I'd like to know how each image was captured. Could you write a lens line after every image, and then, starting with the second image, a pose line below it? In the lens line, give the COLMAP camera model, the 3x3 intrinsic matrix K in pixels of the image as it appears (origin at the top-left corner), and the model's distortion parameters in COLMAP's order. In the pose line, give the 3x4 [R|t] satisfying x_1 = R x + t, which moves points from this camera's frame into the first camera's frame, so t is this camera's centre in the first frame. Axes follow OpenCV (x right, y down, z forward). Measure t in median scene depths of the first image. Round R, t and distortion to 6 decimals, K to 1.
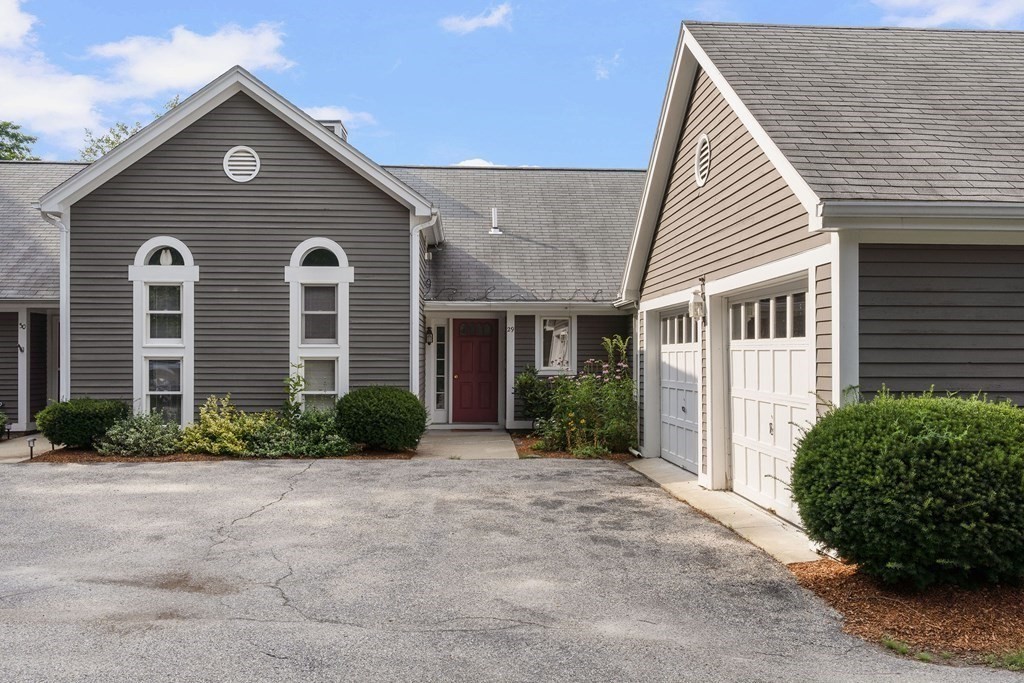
lens RADIAL K [[863.9, 0, 523.8], [0, 863.9, 372.8], [0, 0, 1]] dist [0.001750, 0.003387]
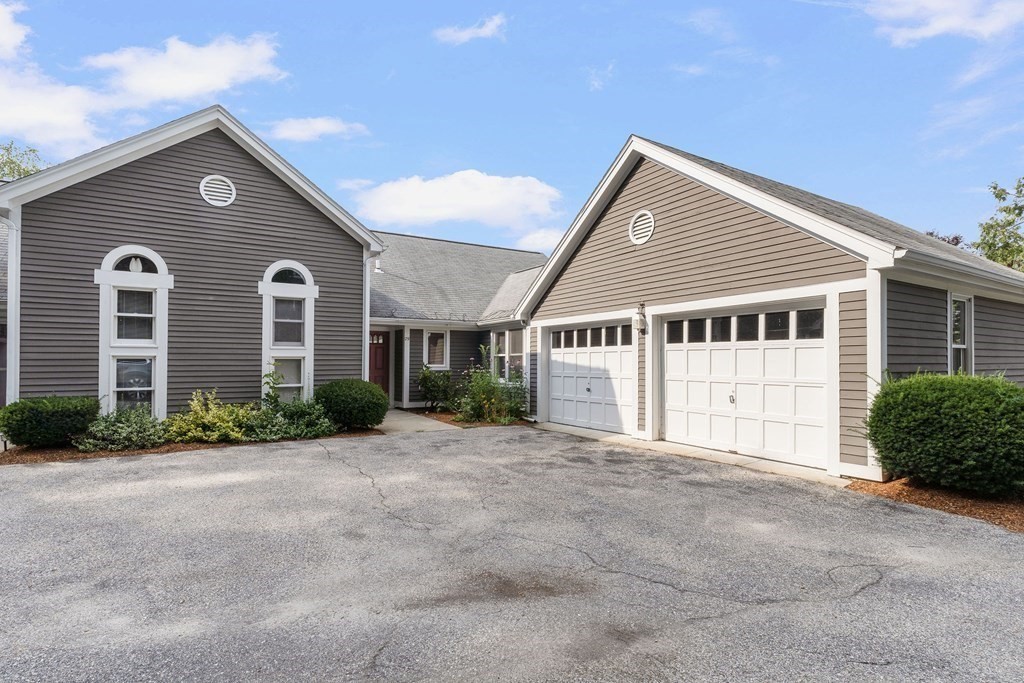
lens RADIAL K [[490.8, 0, 515.1], [0, 490.8, 365.6], [0, 0, 1]] dist [0.004371, -0.001402]
pose [[0.886173, -0.005405, 0.463323, -0.298125], [0.010595, 0.999907, -0.008599, 0.004487], [-0.463234, 0.012529, 0.886148, 0.245018]]
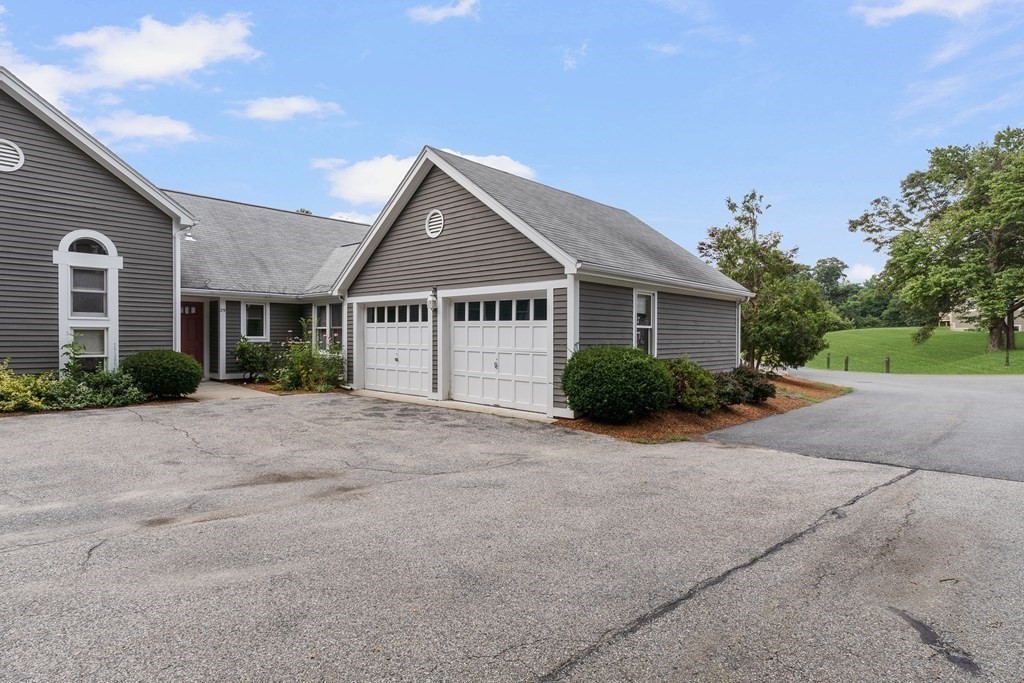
lens RADIAL K [[529.7, 0, 503.7], [0, 529.7, 358.4], [0, 0, 1]] dist [0.008781, -0.003063]
pose [[0.737088, -0.024281, 0.675360, -0.341279], [0.004874, 0.999519, 0.030615, 0.006483], [-0.675779, -0.019274, 0.736852, 0.041865]]
